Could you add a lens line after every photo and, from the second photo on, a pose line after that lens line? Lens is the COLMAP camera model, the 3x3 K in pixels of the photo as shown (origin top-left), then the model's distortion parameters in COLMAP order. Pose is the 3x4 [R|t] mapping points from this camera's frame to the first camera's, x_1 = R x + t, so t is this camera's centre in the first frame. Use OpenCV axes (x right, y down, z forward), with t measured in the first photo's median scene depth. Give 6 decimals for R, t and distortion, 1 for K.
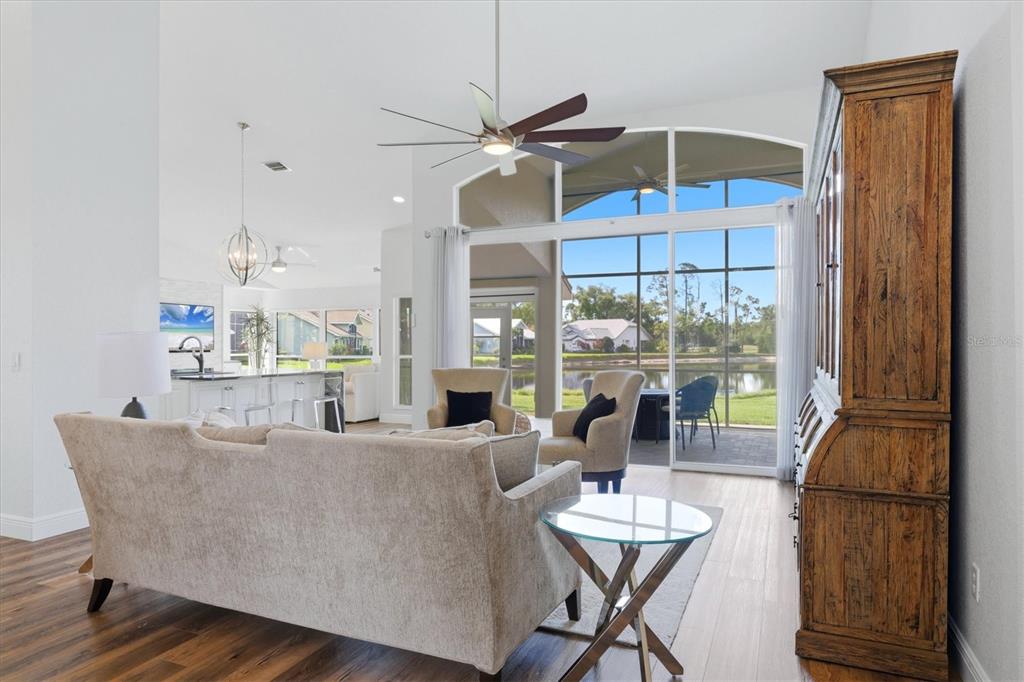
lens RADIAL K [[640.5, 0, 508.9], [0, 640.5, 347.7], [0, 0, 1]] dist [-0.076043, -0.001496]
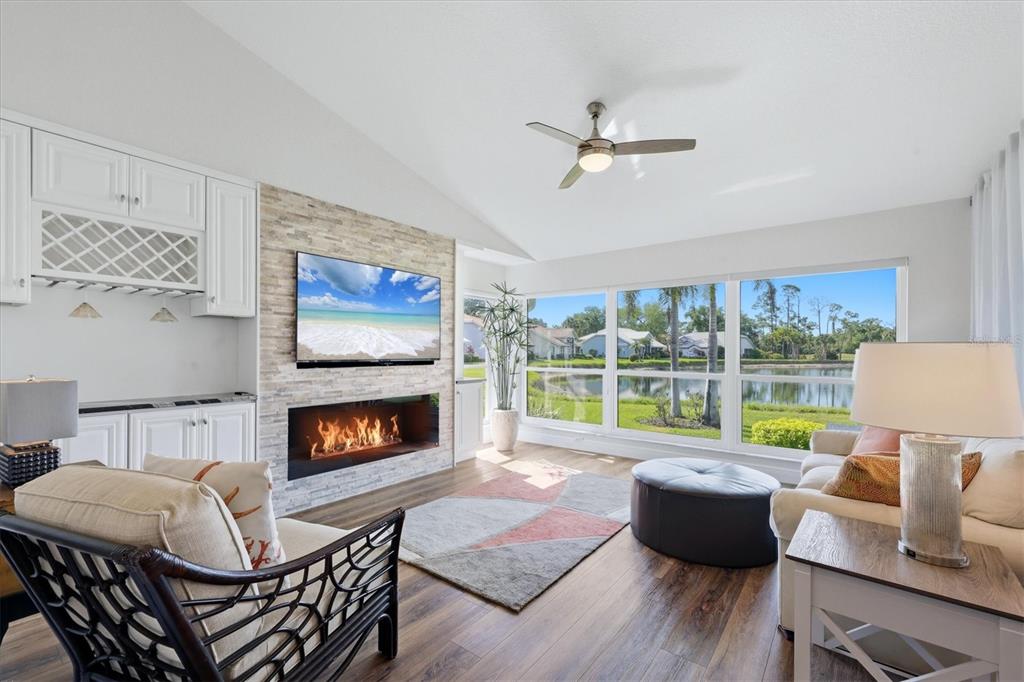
lens RADIAL K [[438.7, 0, 509.4], [0, 438.7, 350.7], [0, 0, 1]] dist [0.001501, -0.000363]
pose [[0.969007, 0.007464, -0.246921, -0.047186], [-0.008696, 0.999955, -0.003899, -0.000582], [0.246880, 0.005925, 0.969028, 0.098078]]
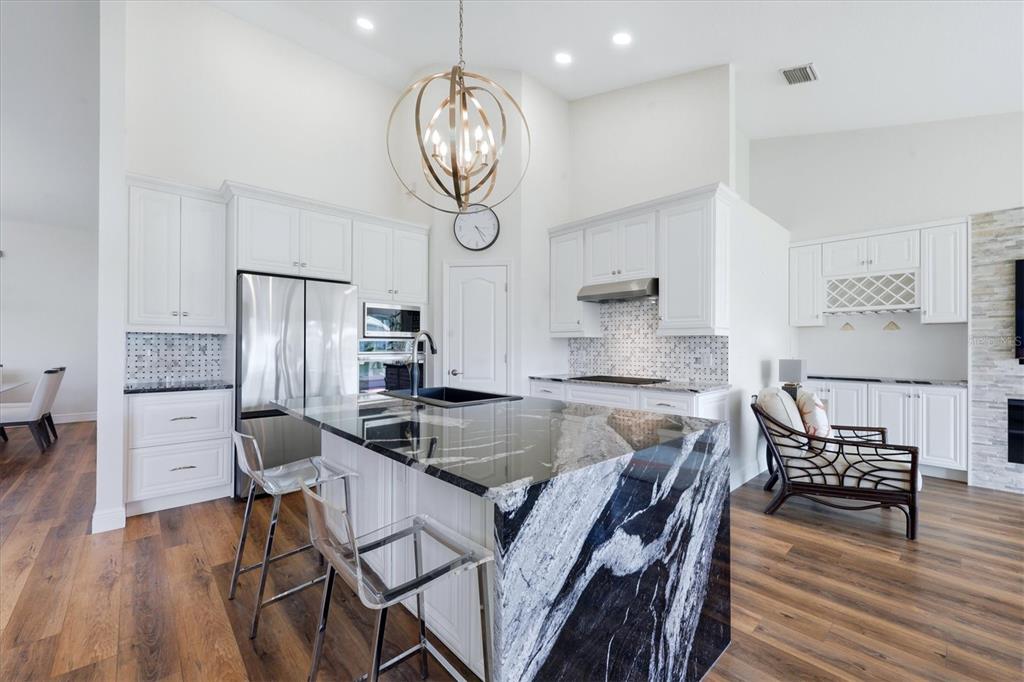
lens RADIAL K [[414.2, 0, 514.0], [0, 414.2, 343.5], [0, 0, 1]] dist [0.002378, -0.000095]
pose [[-0.406772, -0.006891, -0.913504, -0.016186], [-0.006736, 0.999967, -0.004544, -0.000522], [0.913505, 0.004305, -0.406805, 0.102281]]
